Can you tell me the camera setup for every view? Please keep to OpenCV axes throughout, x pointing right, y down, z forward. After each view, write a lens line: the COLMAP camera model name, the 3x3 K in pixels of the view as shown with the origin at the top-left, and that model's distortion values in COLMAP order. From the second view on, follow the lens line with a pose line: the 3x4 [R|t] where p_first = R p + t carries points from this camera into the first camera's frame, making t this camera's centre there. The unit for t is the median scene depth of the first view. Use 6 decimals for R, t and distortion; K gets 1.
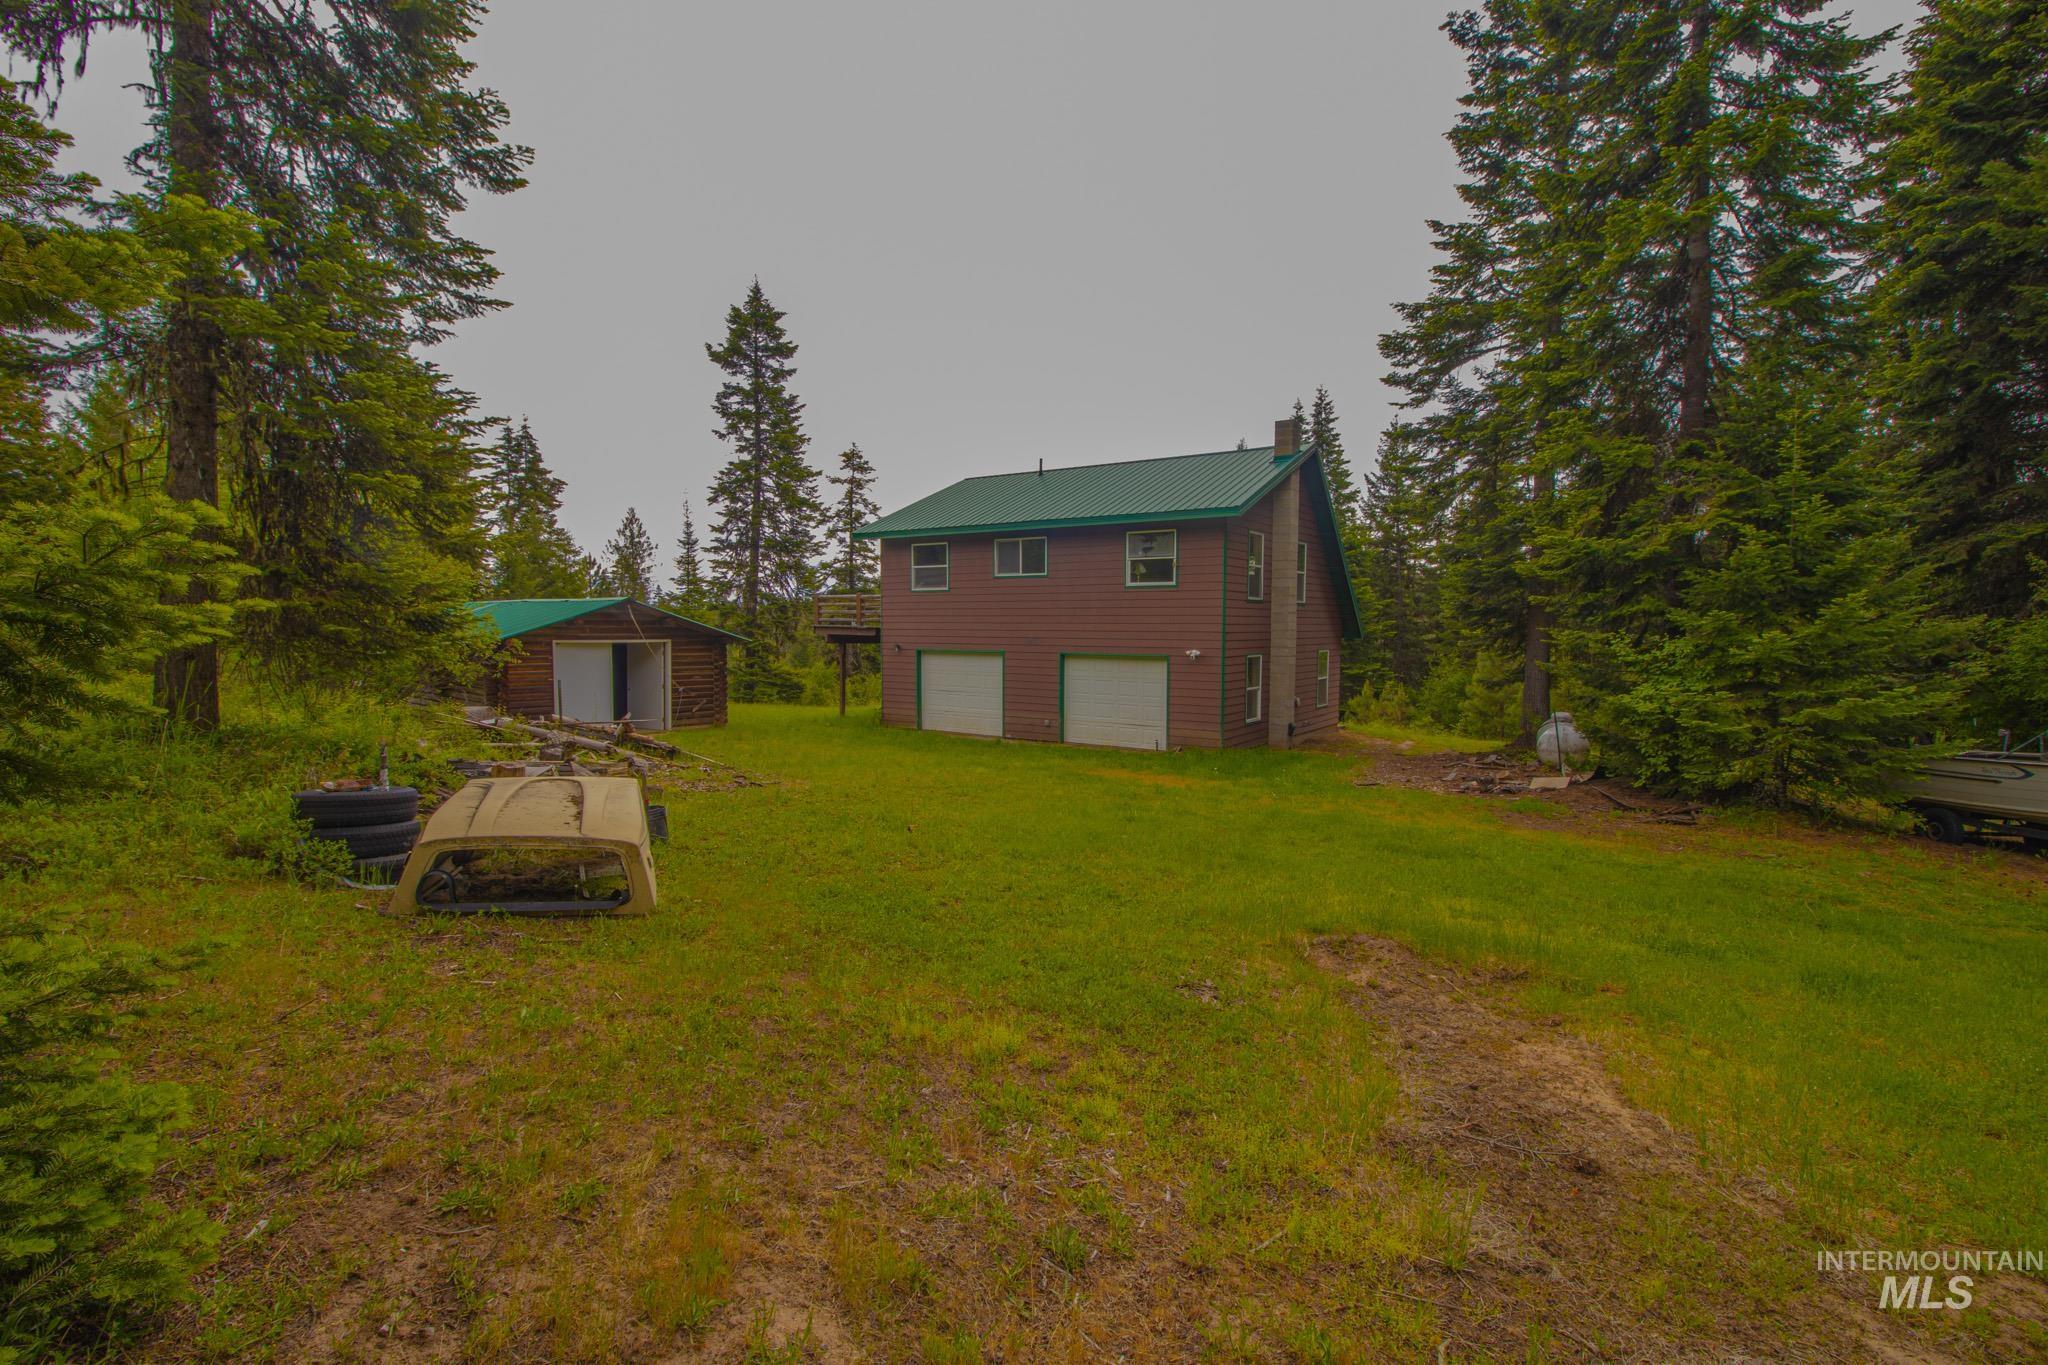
lens RADIAL K [[948.0, 0, 1024.1], [0, 948.0, 687.7], [0, 0, 1]] dist [-0.000995, -0.012337]
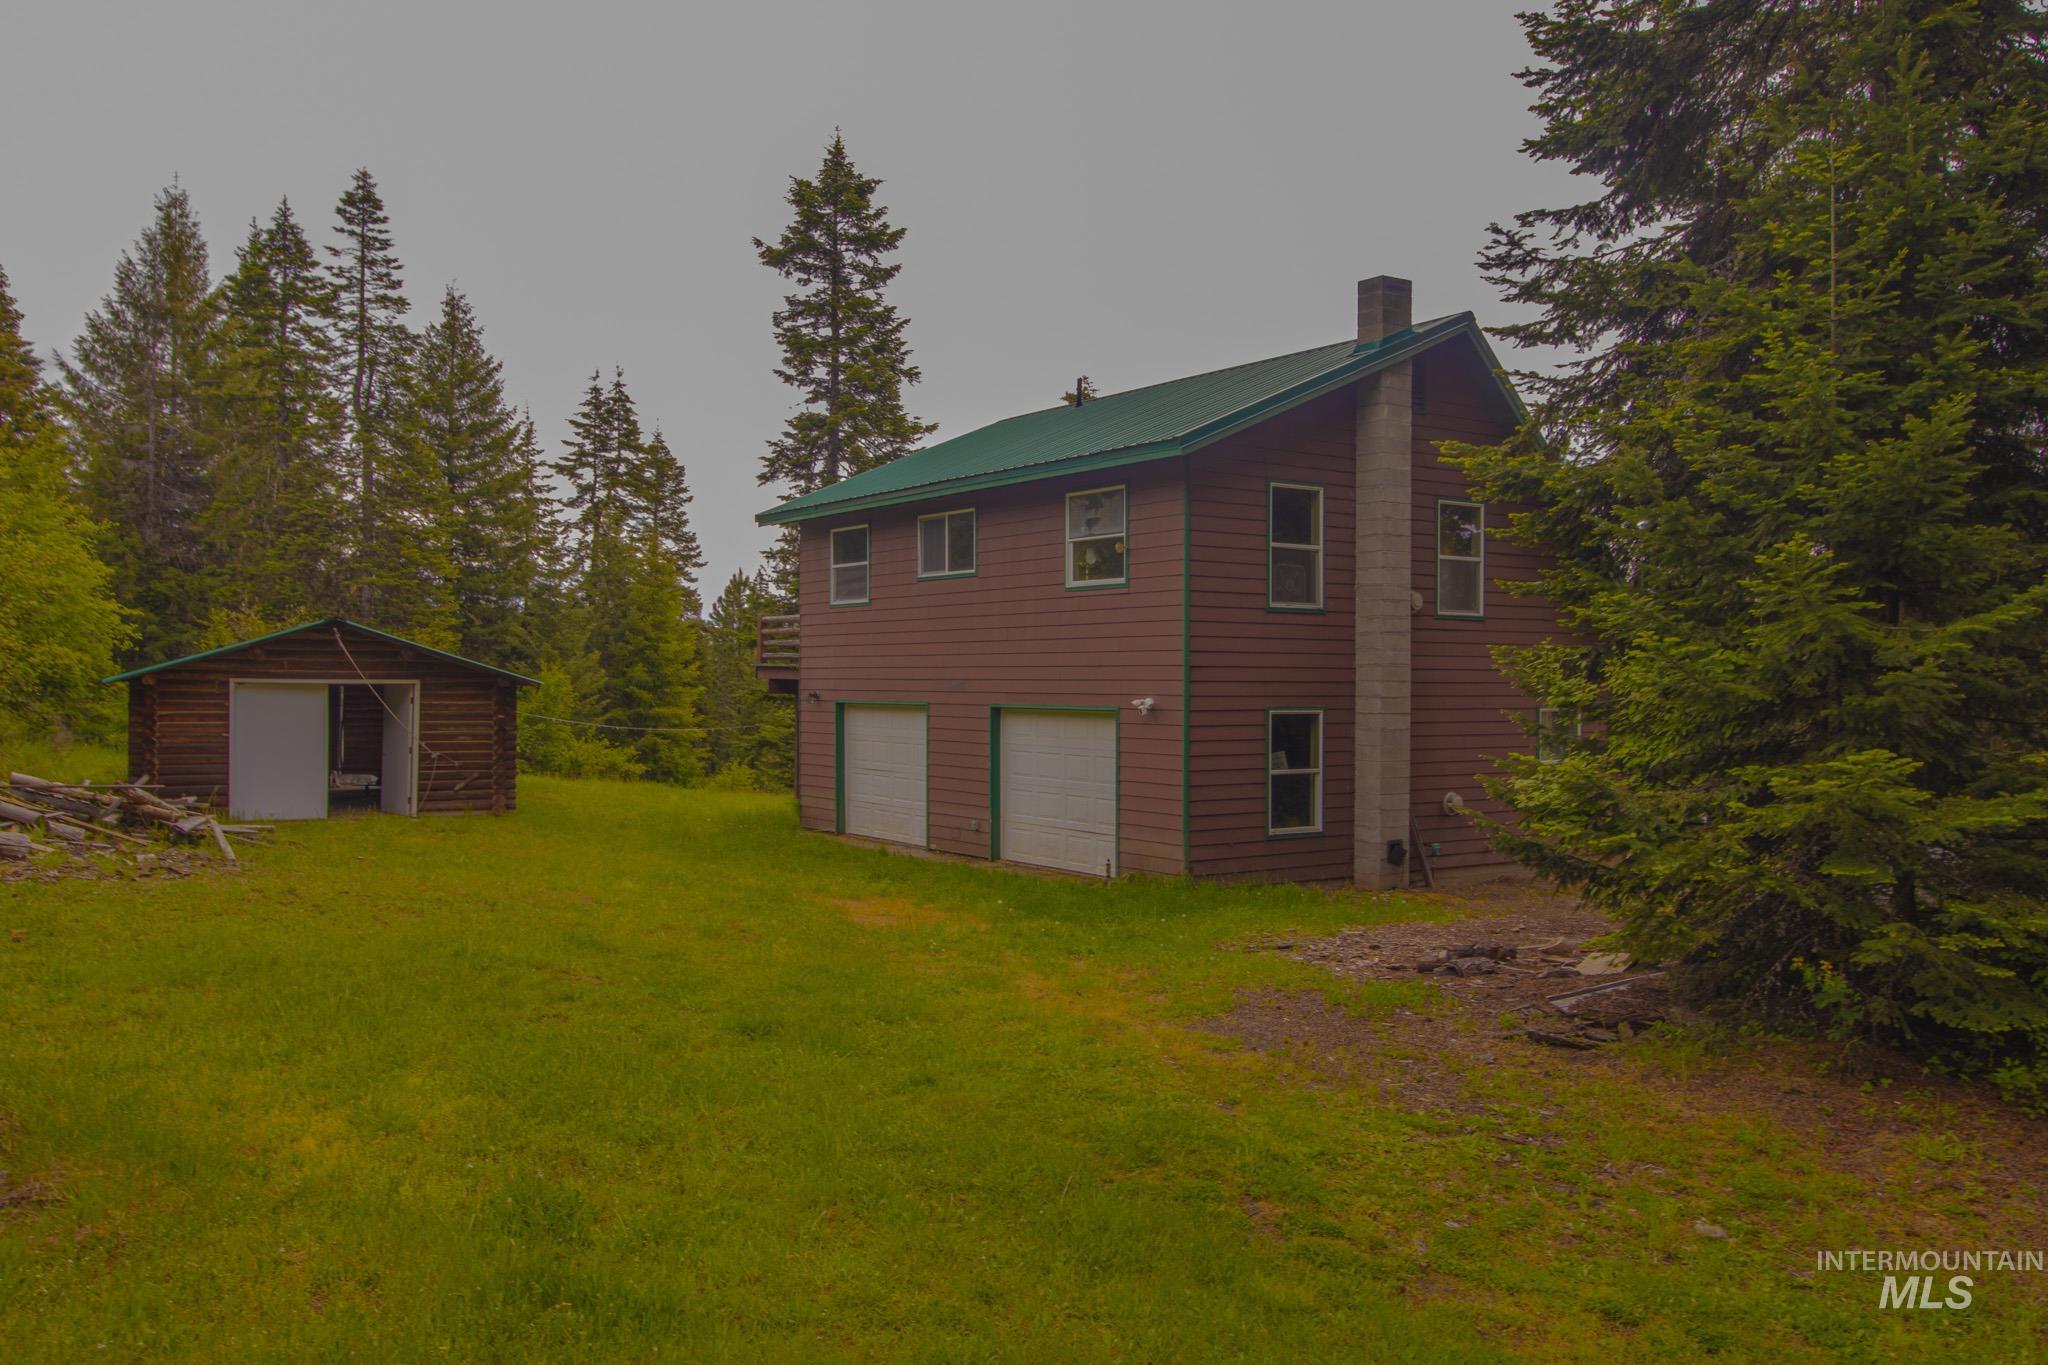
lens RADIAL K [[1620.4, 0, 1015.3], [0, 1620.4, 684.3], [0, 0, 1]] dist [-0.006331, -0.002570]
pose [[0.935202, 0.001142, -0.354114, 0.219731], [-0.024566, 0.997795, -0.061660, 0.006365], [0.353262, 0.066364, 0.933168, 0.041040]]
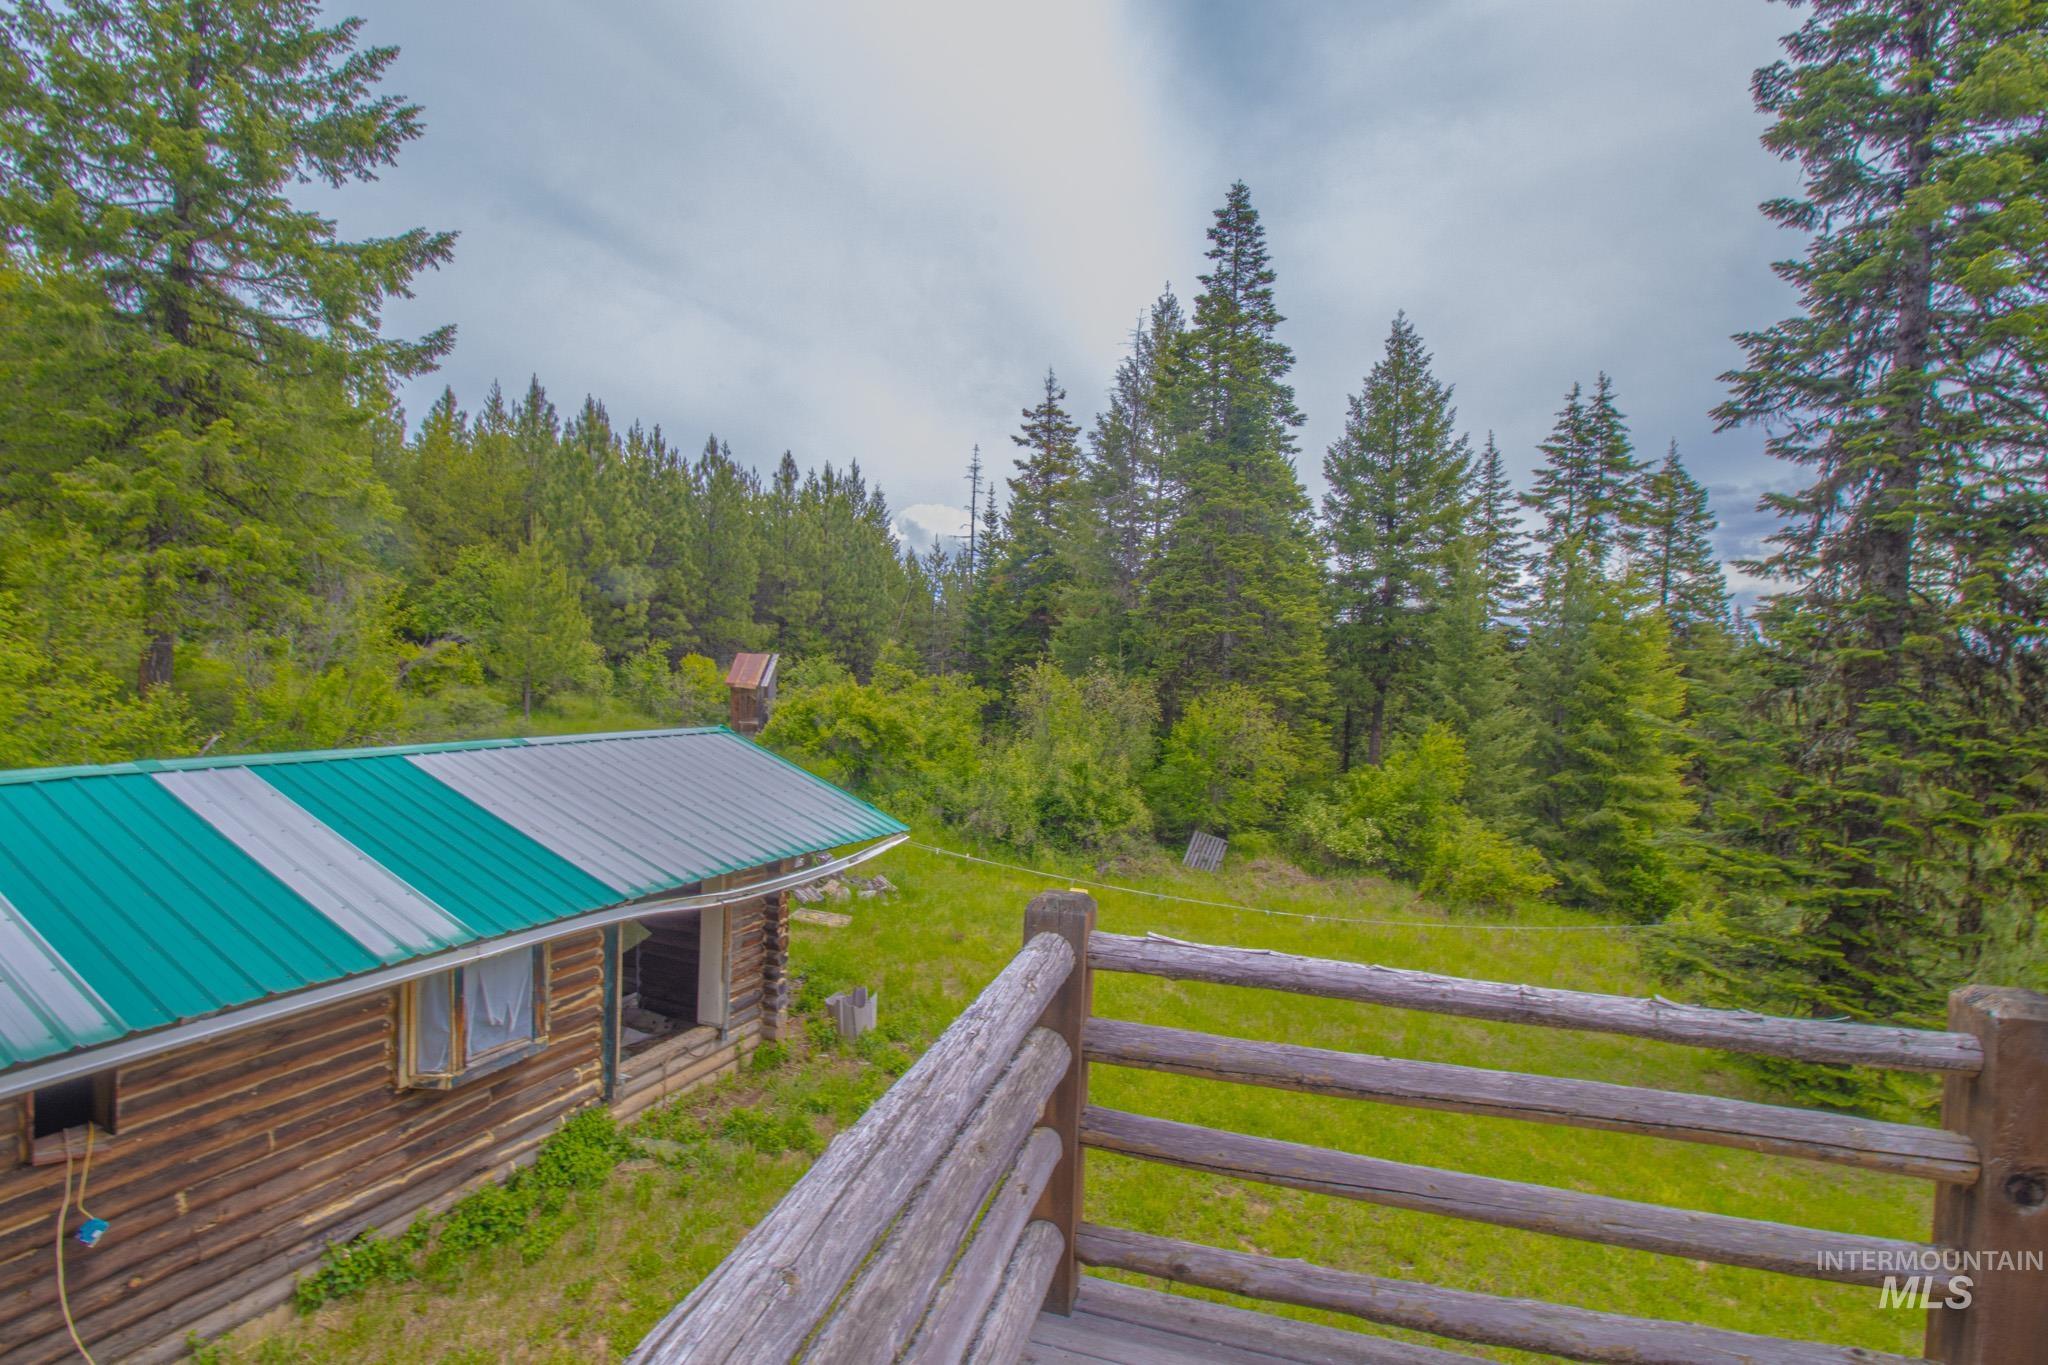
lens RADIAL K [[948.0, 0, 1011.0], [0, 948.0, 677.6], [0, 0, 1]] dist [-0.000995, -0.012337]
pose [[0.317082, 0.018243, -0.948223, -0.101846], [-0.088921, 0.995983, -0.010573, -0.082879], [0.944220, 0.087669, 0.317431, 0.673382]]
